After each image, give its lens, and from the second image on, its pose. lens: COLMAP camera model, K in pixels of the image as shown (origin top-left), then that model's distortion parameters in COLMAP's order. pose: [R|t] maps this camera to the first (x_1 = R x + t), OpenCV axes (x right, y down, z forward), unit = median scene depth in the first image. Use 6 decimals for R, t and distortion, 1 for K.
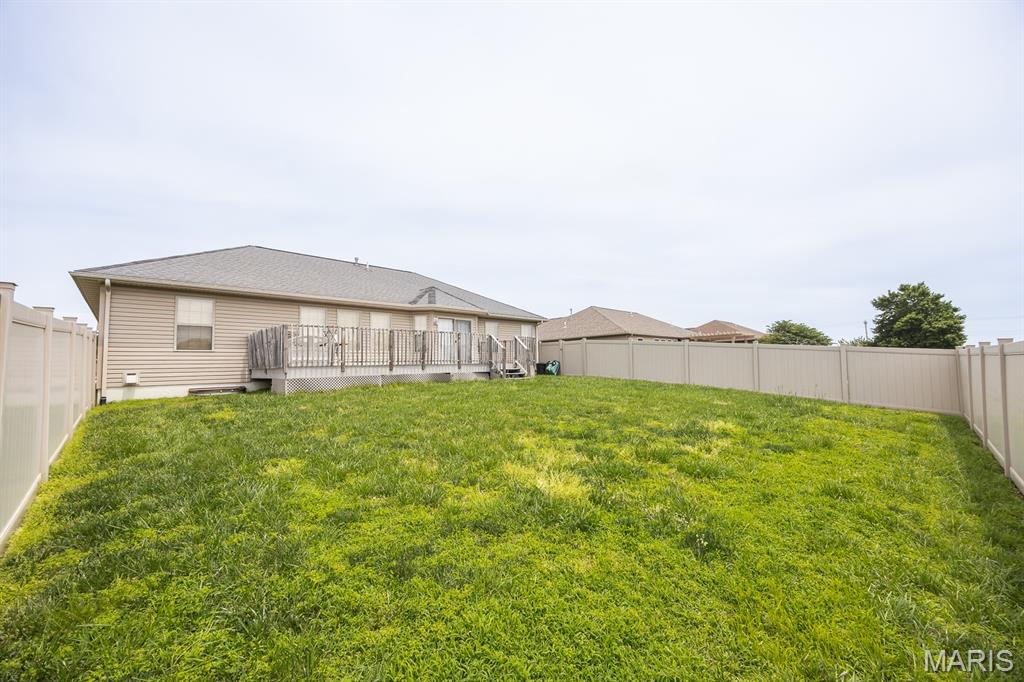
lens RADIAL K [[410.6, 0, 514.2], [0, 410.6, 334.8], [0, 0, 1]] dist [0.000729, 0.000088]
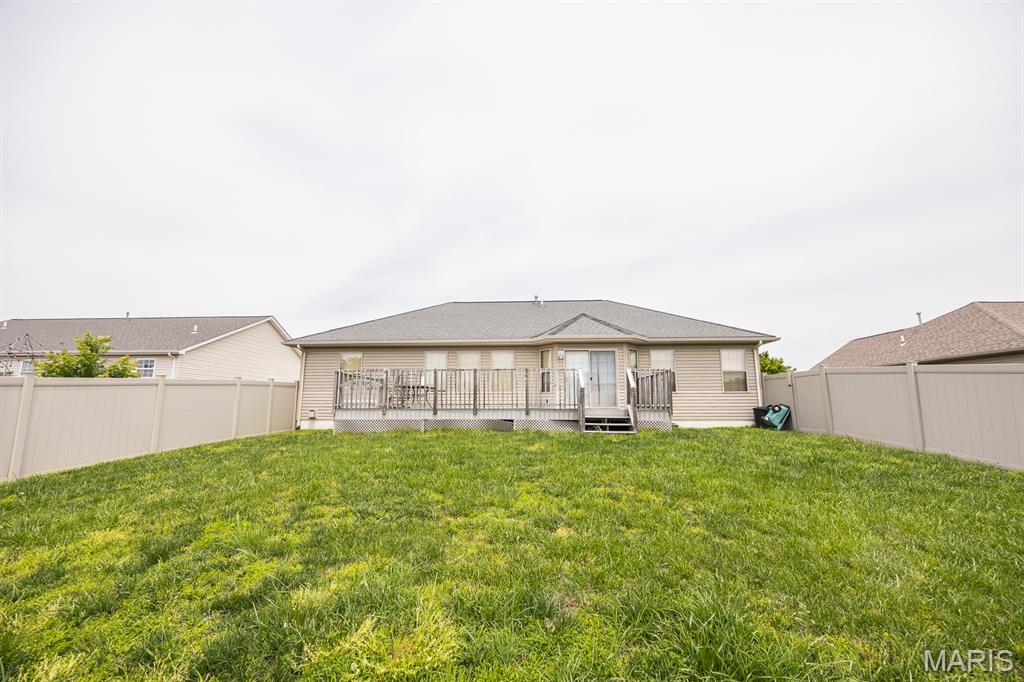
lens RADIAL K [[410.6, 0, 514.2], [0, 410.6, 334.8], [0, 0, 1]] dist [0.000729, 0.000088]
pose [[0.655798, -0.105622, -0.747511, 0.473037], [0.041613, 0.993717, -0.103903, 0.010402], [0.753788, 0.037034, 0.656073, 0.465548]]
